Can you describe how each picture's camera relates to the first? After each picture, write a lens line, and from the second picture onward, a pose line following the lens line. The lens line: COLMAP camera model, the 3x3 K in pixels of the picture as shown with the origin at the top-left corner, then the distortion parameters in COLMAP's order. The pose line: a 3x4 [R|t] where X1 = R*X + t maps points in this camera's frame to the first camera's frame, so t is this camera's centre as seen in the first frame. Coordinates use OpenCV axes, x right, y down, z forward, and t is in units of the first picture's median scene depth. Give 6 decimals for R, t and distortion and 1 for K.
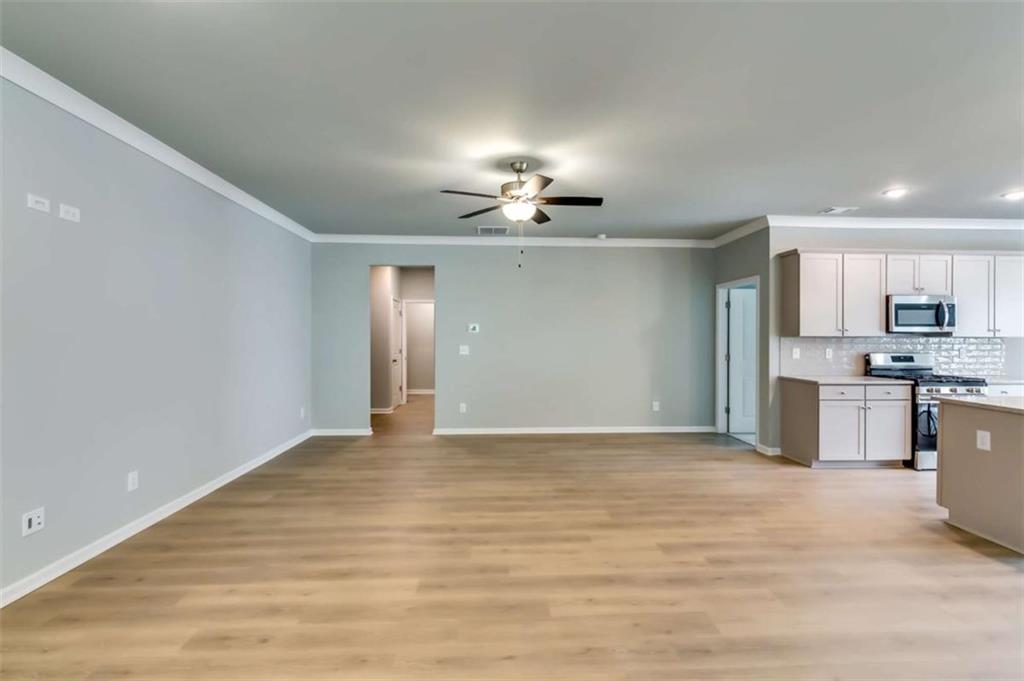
lens RADIAL K [[456.6, 0, 512.0], [0, 456.6, 340.5], [0, 0, 1]] dist [0.003591, 0.000161]
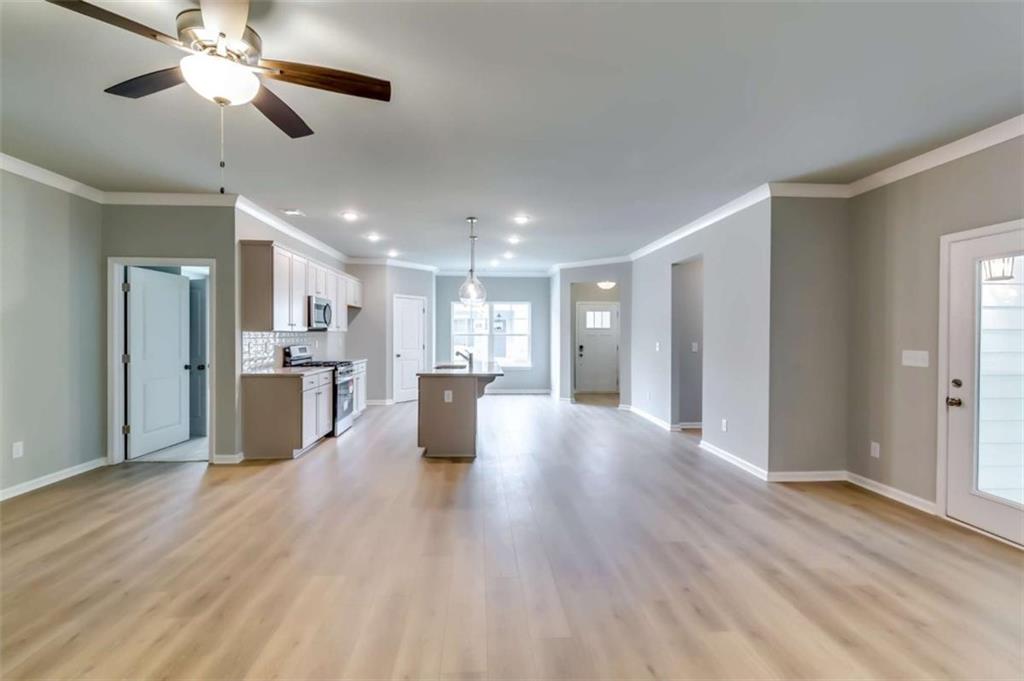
lens RADIAL K [[456.6, 0, 512.0], [0, 456.6, 340.5], [0, 0, 1]] dist [0.003591, 0.000161]
pose [[-0.016931, -0.016724, 0.999717, -0.356464], [0.004291, 0.999850, 0.016799, -0.002634], [-0.999847, 0.004574, -0.016857, 0.494323]]
